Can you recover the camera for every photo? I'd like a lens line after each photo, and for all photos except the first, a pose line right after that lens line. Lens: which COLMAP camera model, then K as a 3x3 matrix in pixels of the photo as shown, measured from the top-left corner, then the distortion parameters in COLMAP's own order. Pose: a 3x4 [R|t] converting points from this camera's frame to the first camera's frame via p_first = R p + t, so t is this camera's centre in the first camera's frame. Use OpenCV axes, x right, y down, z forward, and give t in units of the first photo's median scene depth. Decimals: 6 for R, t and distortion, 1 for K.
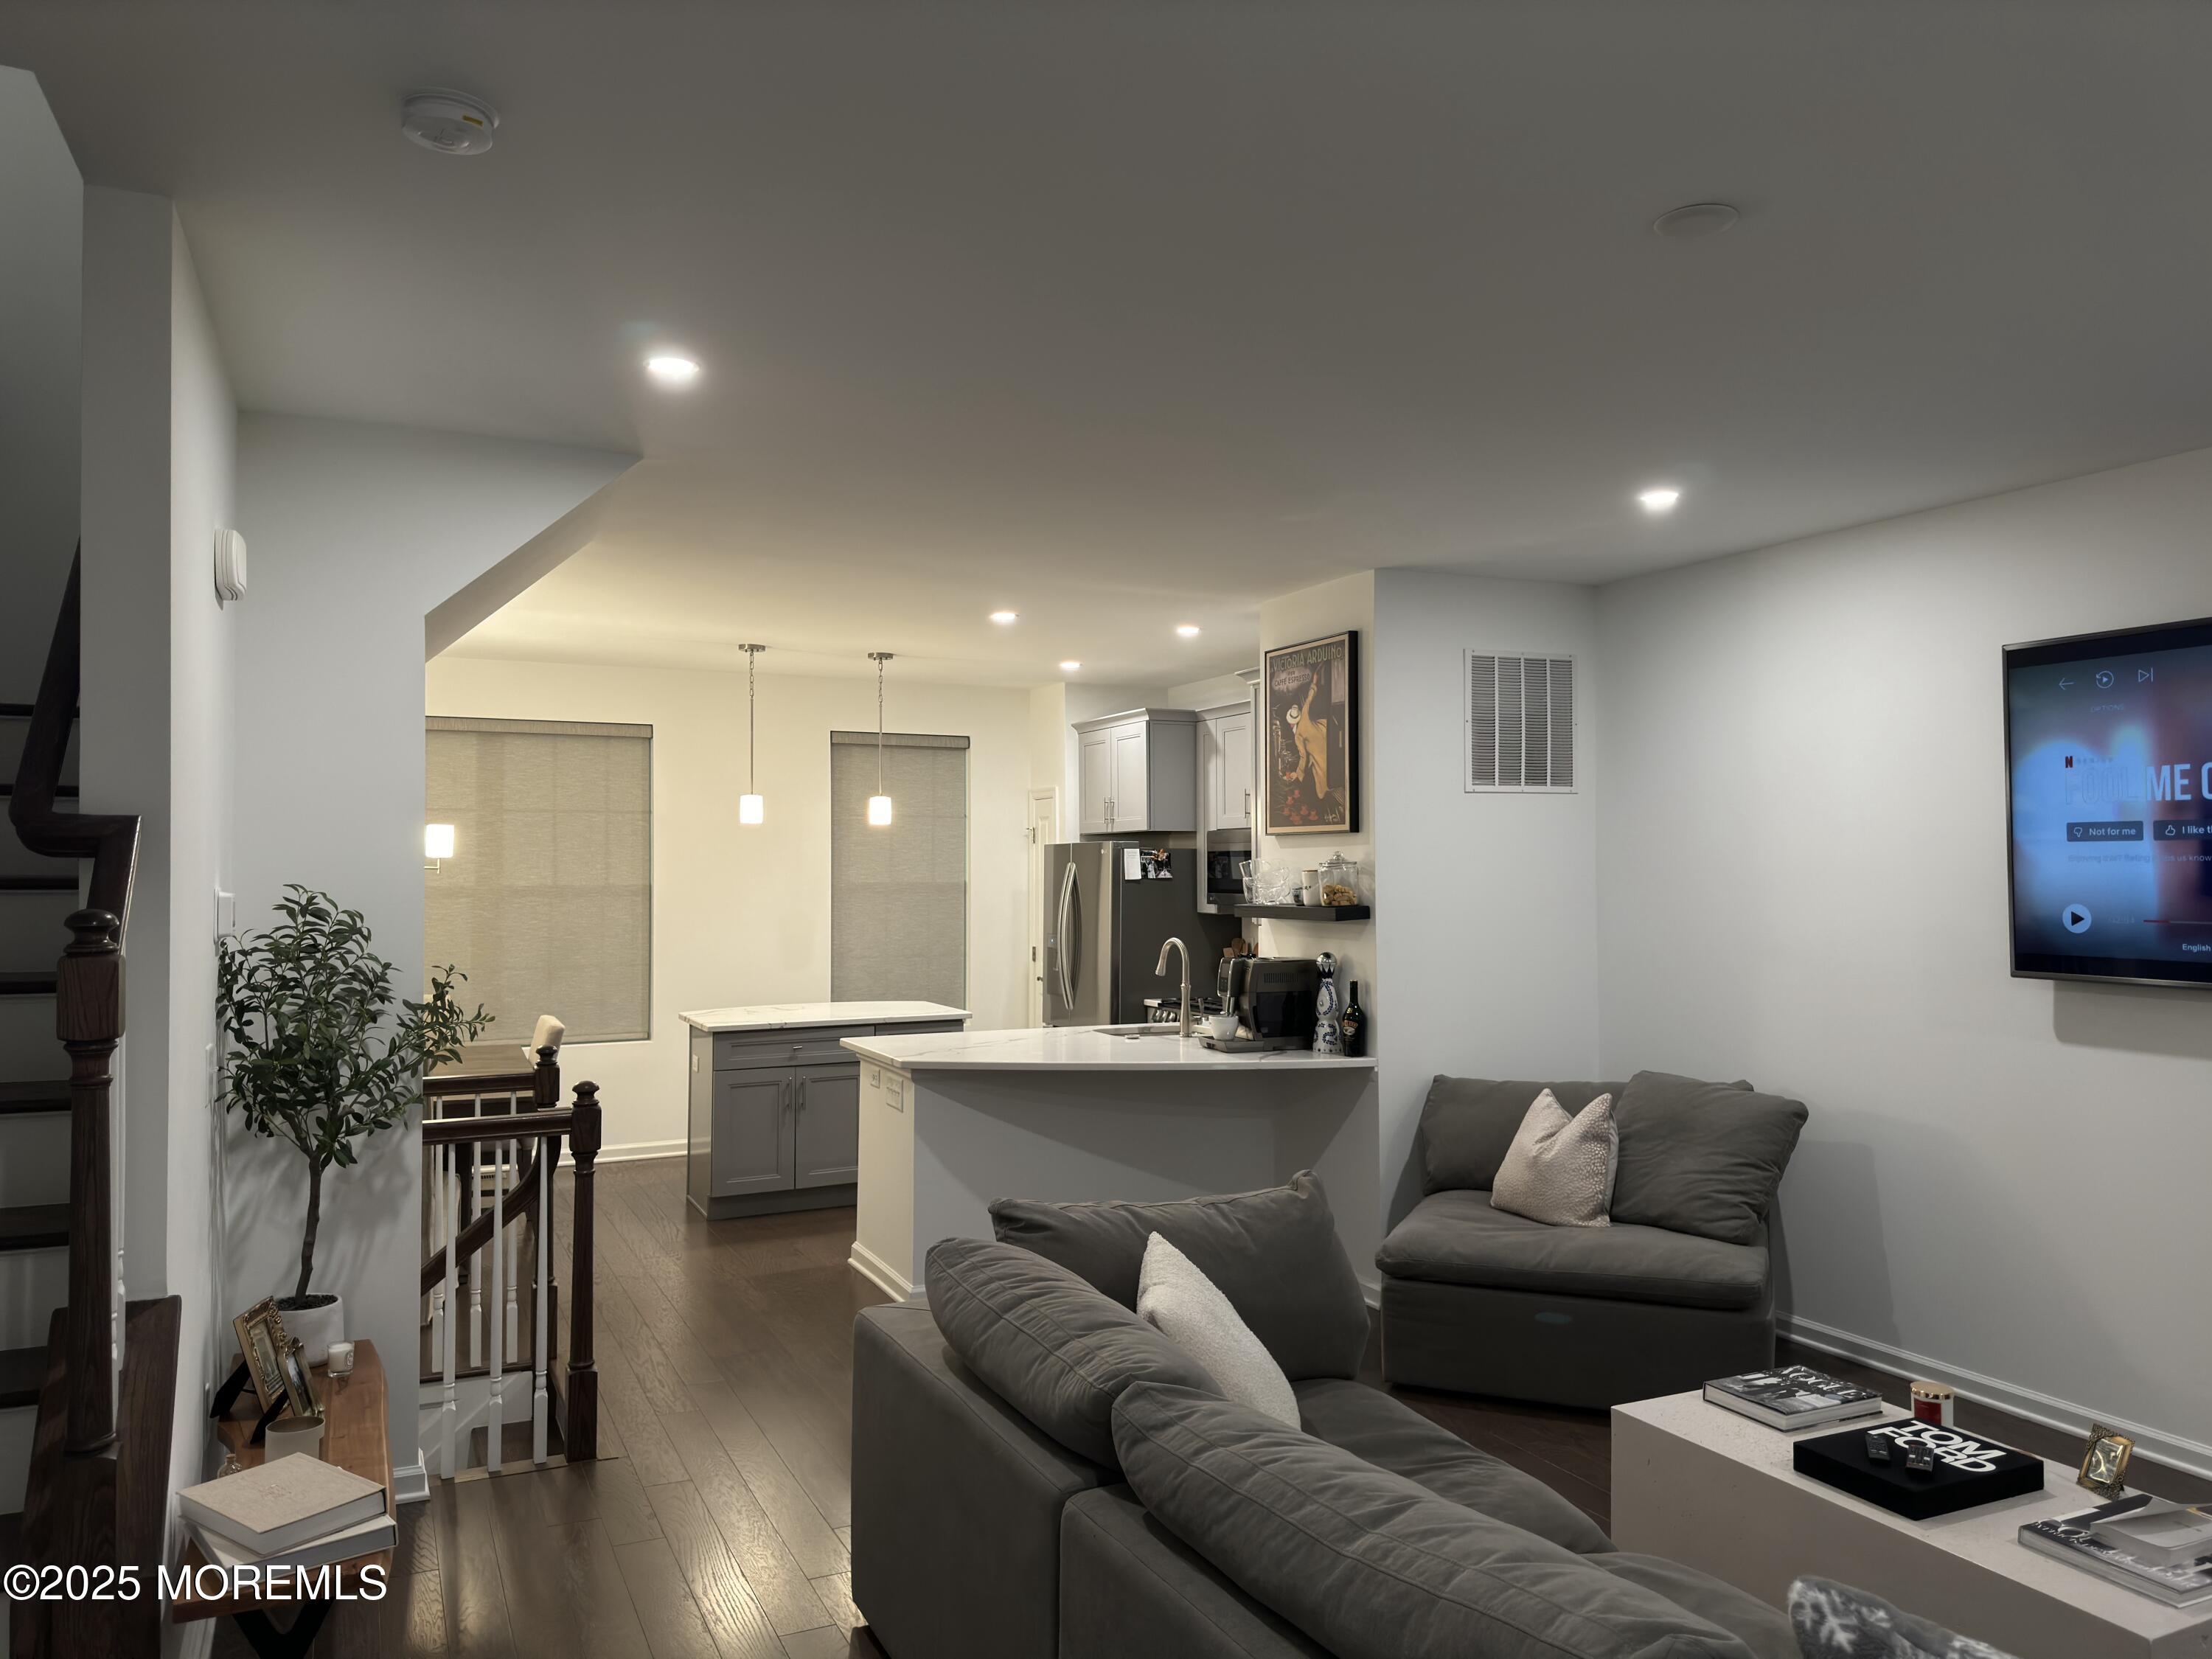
lens RADIAL K [[1563.0, 0, 1106.0], [0, 1563.0, 829.5], [0, 0, 1]] dist [0.119803, -0.205972]
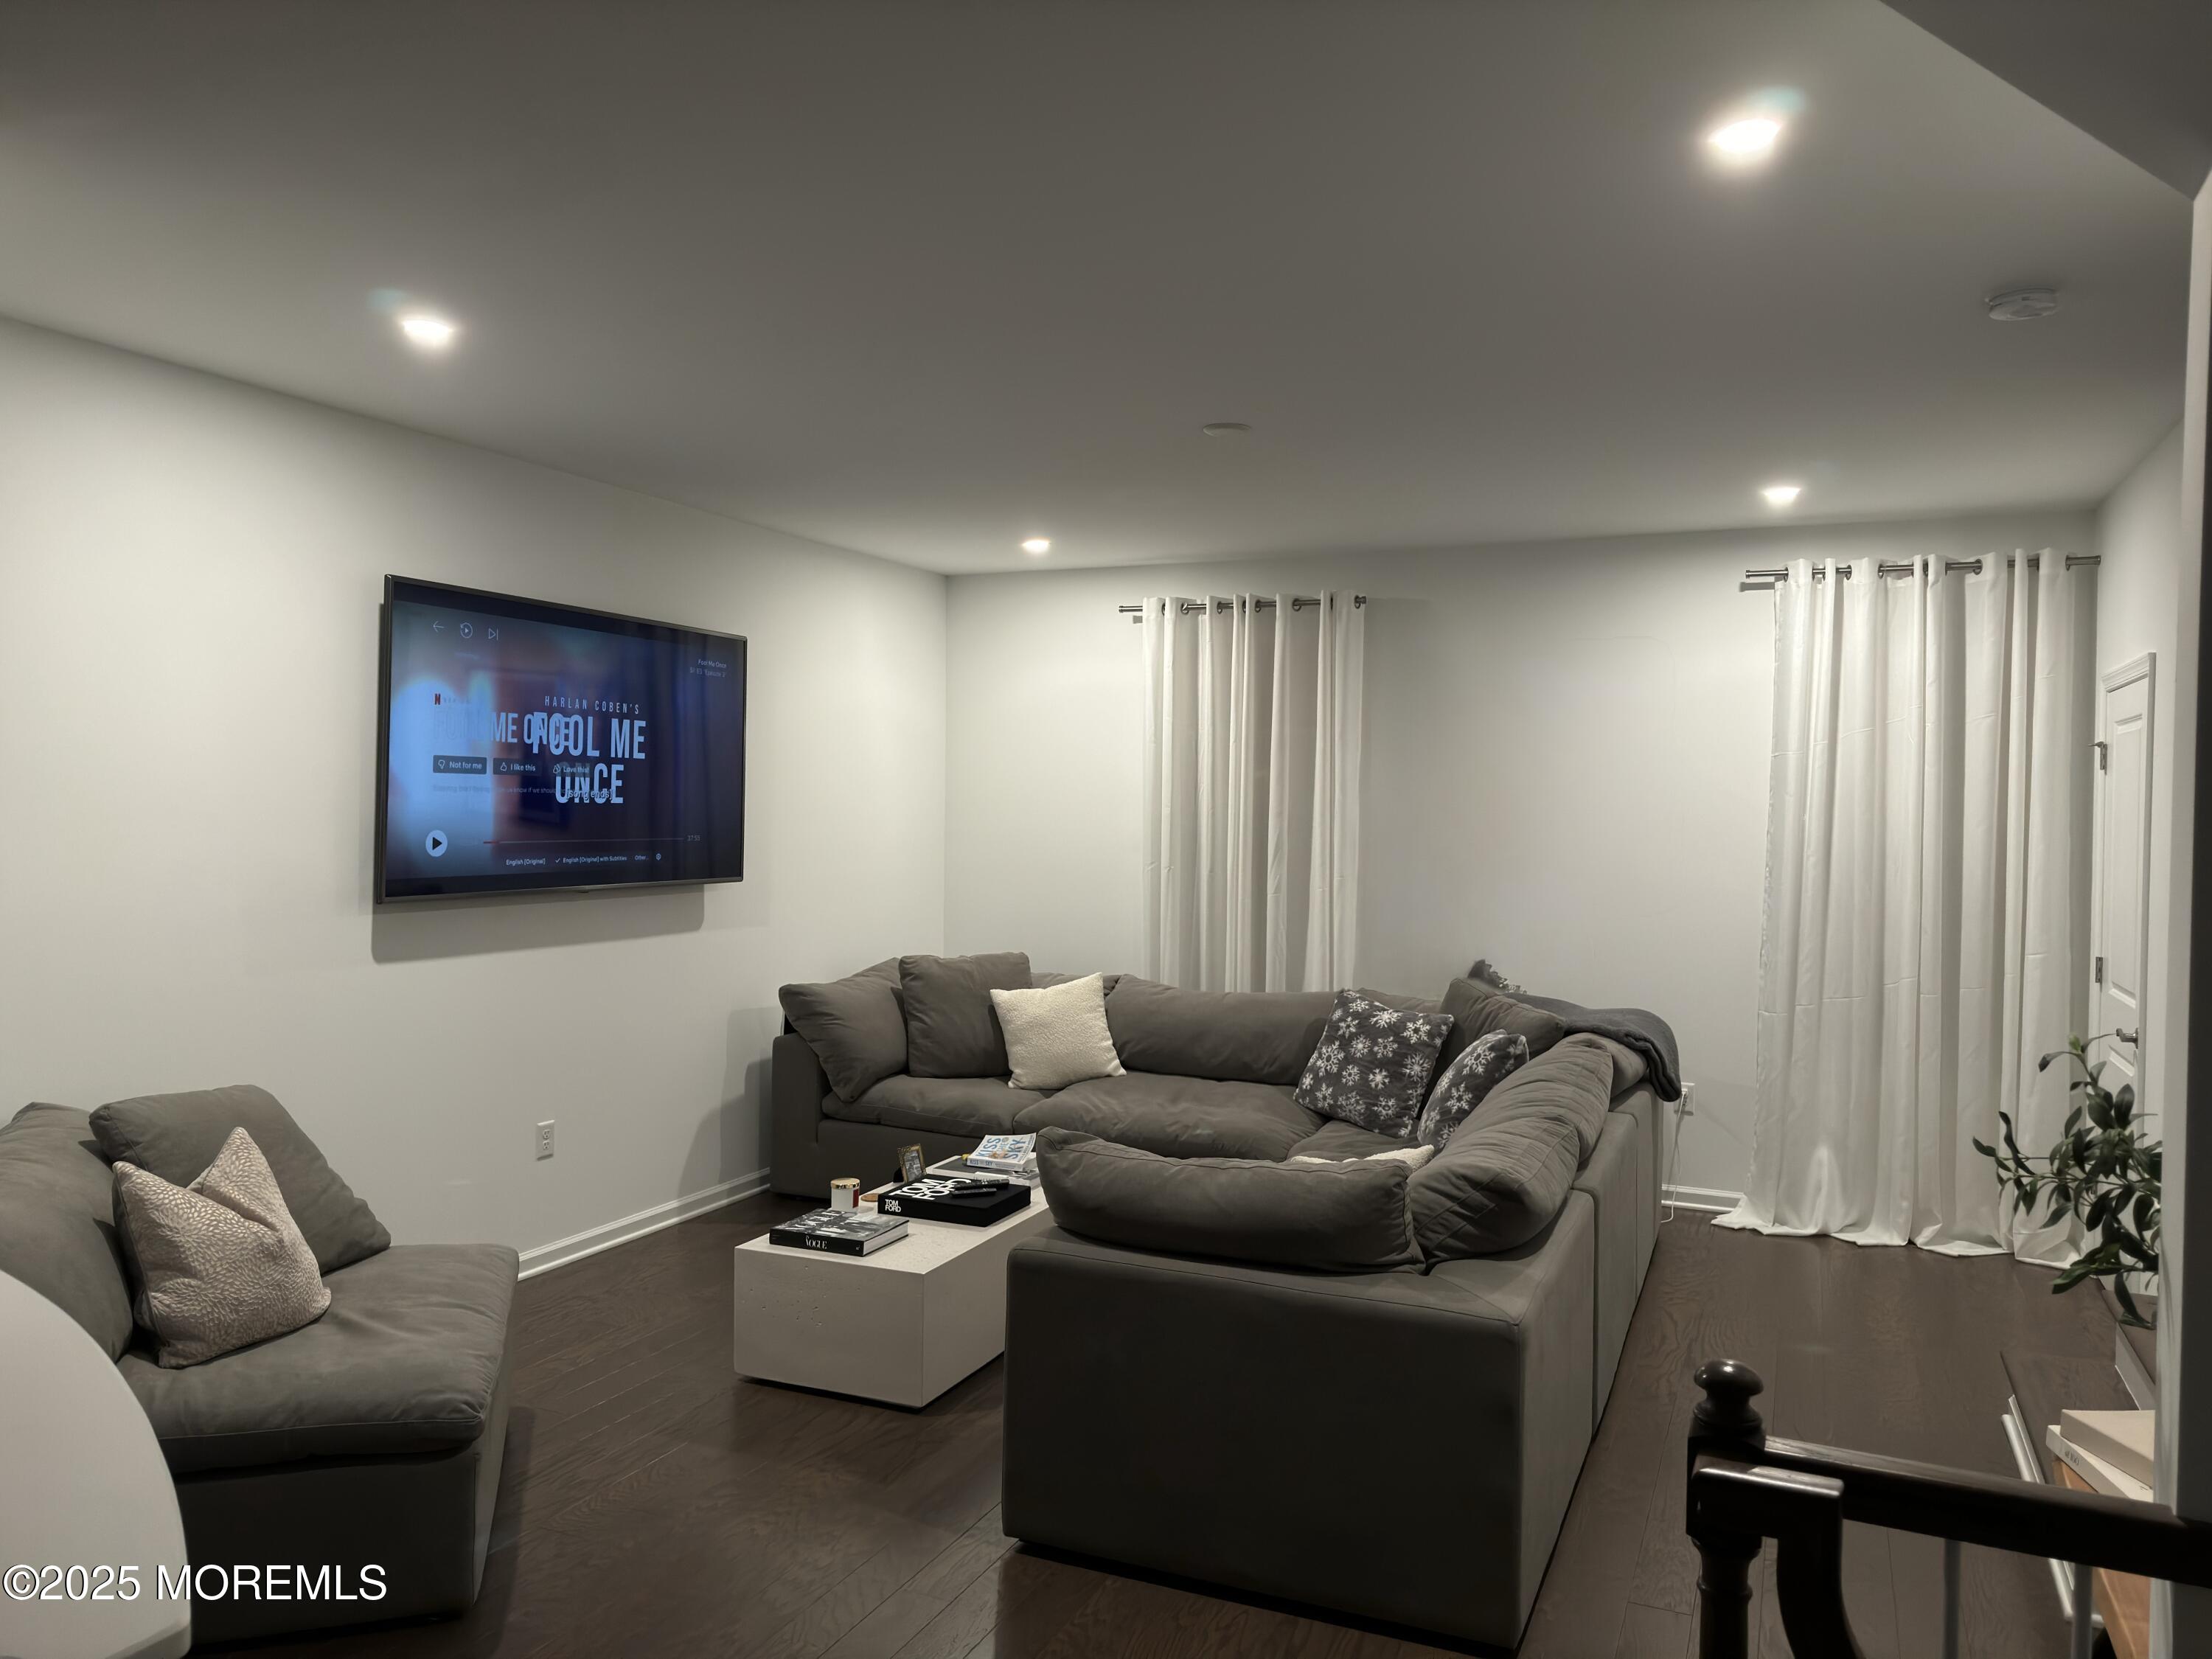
lens RADIAL K [[1563.0, 0, 1106.0], [0, 1563.0, 829.5], [0, 0, 1]] dist [0.119803, -0.205972]
pose [[-0.643958, -0.022596, 0.764727, -0.550418], [-0.033555, 0.999436, 0.001275, 0.031517], [-0.764325, -0.024840, -0.644353, 1.429109]]
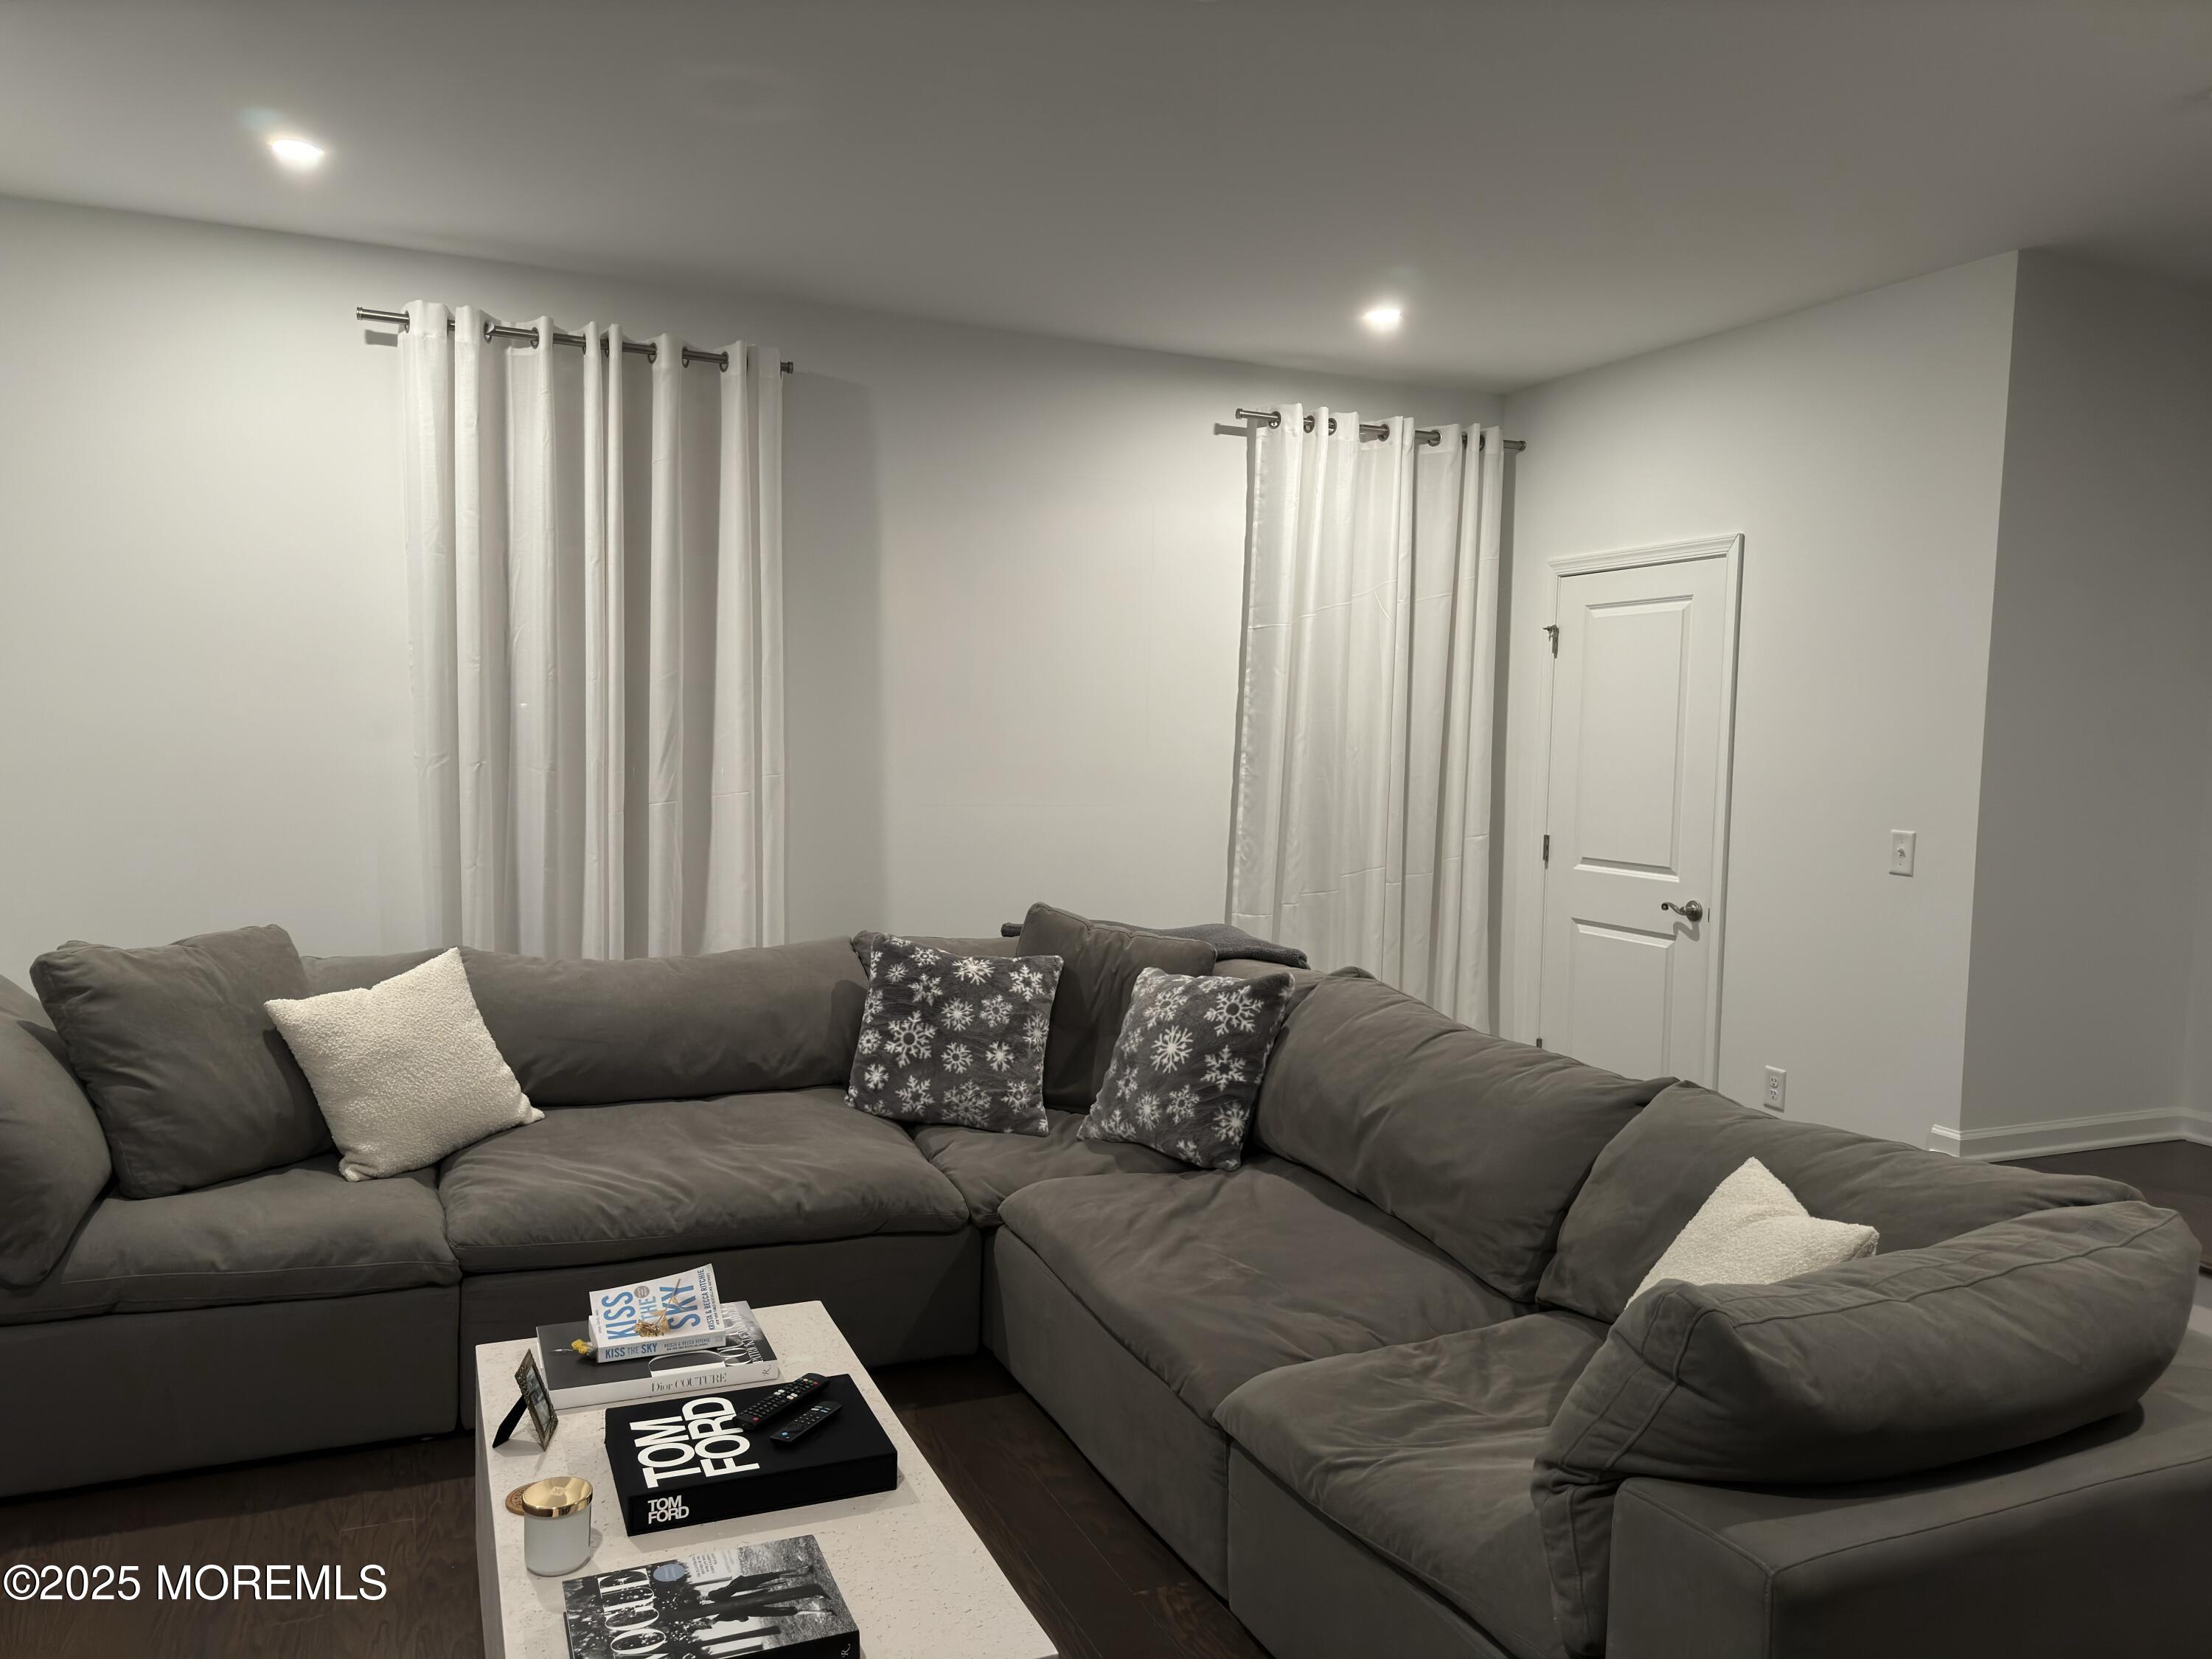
lens RADIAL K [[1563.0, 0, 1106.0], [0, 1563.0, 829.5], [0, 0, 1]] dist [0.119803, -0.205972]
pose [[-0.999193, -0.026834, 0.029897, 0.255445], [-0.025738, 0.999004, 0.036440, 0.066974], [-0.030845, 0.035641, -0.998889, 1.310289]]
